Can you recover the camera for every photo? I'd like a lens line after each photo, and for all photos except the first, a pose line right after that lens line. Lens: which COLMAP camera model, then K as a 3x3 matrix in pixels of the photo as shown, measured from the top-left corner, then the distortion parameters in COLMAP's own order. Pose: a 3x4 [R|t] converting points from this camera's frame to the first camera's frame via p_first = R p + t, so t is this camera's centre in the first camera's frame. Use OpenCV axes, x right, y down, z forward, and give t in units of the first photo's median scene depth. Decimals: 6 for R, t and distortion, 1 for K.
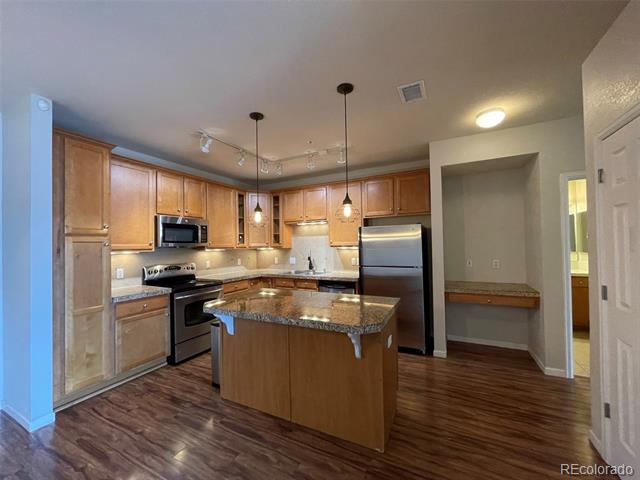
lens RADIAL K [[255.2, 0, 314.2], [0, 255.2, 241.1], [0, 0, 1]] dist [-0.004265, 0.000851]
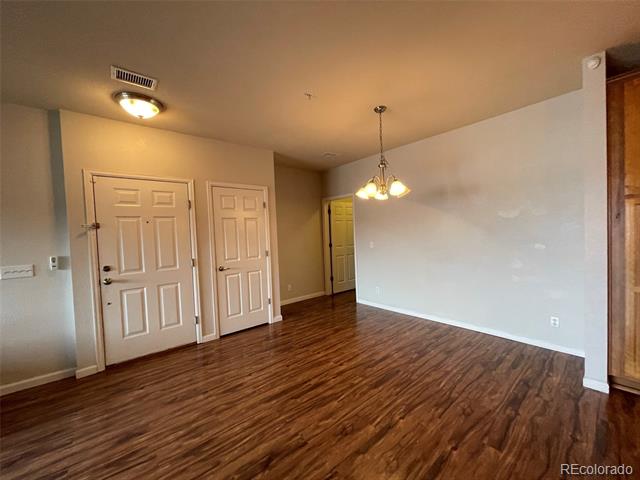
lens RADIAL K [[255.2, 0, 319.9], [0, 255.2, 240.6], [0, 0, 1]] dist [-0.004265, 0.000851]
pose [[-0.364788, 0.064162, -0.928877, 0.129833], [0.063056, 0.997035, 0.044107, 0.011993], [0.928953, -0.042482, -0.367753, 0.204597]]
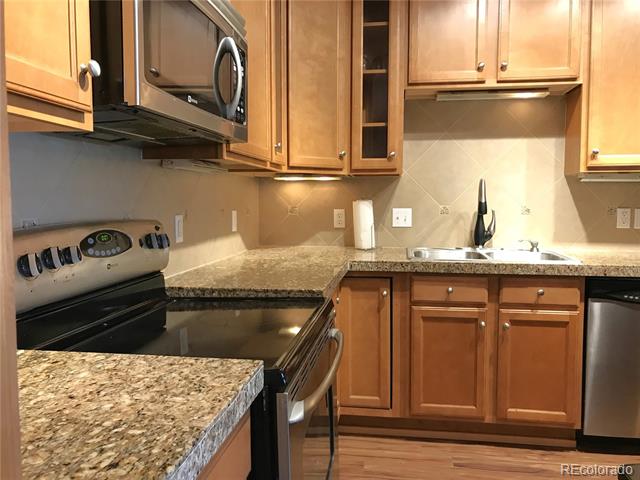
lens RADIAL K [[521.2, 0, 320.5], [0, 521.2, 236.3], [0, 0, 1]] dist [0.005363, 0.002909]
pose [[0.944104, -0.007970, 0.329551, -0.513406], [-0.019935, 0.996498, 0.081208, 0.063835], [-0.329045, -0.083238, 0.940639, 0.558255]]
